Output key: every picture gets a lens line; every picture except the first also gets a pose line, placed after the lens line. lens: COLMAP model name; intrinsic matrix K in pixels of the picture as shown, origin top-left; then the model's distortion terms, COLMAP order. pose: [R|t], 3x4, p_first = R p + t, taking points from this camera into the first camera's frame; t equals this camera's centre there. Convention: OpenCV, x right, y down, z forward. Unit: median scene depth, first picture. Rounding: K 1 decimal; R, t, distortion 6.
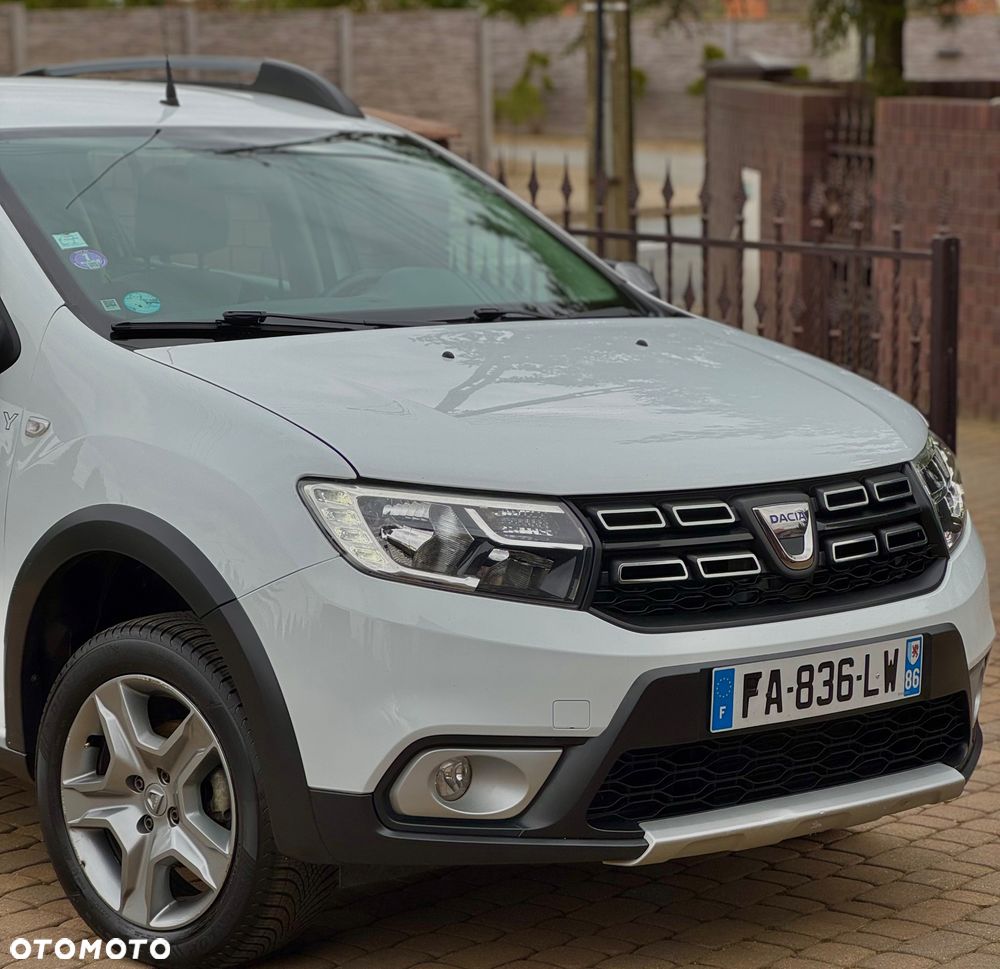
lens RADIAL K [[3162.1, 0, 499.9], [0, 3162.1, 490.0], [0, 0, 1]] dist [0.094610, 0.000000]
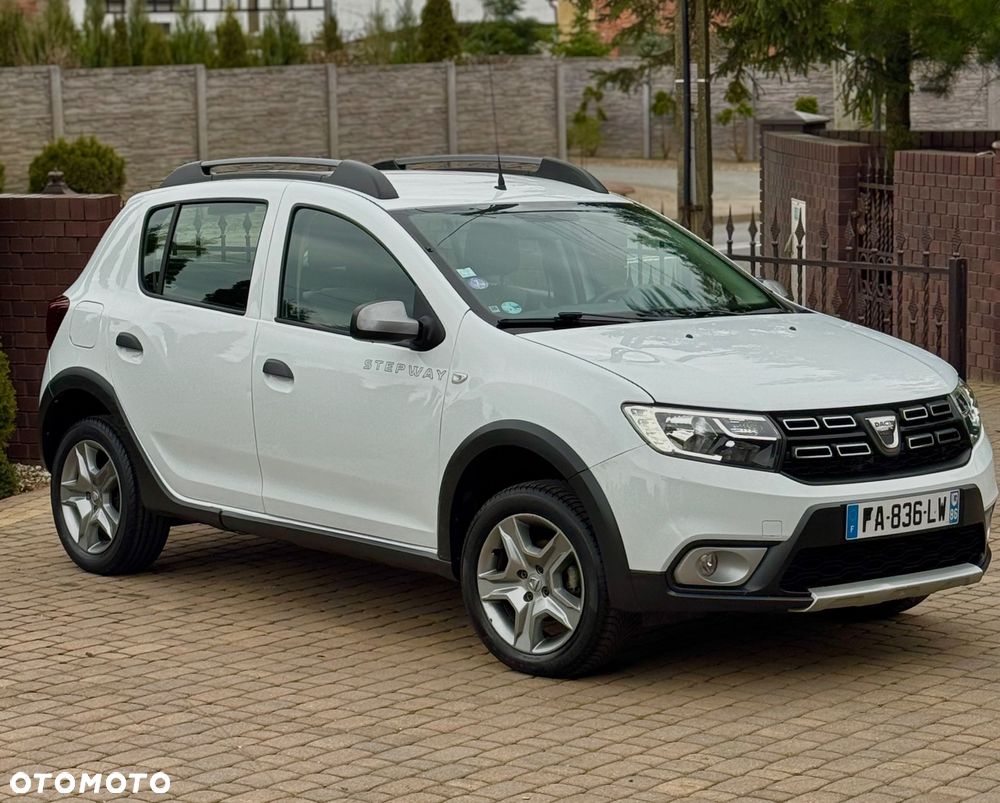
lens RADIAL K [[2850.7, 0, 488.2], [0, 2850.7, 430.9], [0, 0, 1]] dist [0.118308, 0.000000]
pose [[0.999936, -0.007081, -0.008876, -0.120628], [0.006999, 0.999933, -0.009227, 0.025936], [0.008941, 0.009164, 0.999918, -0.632983]]
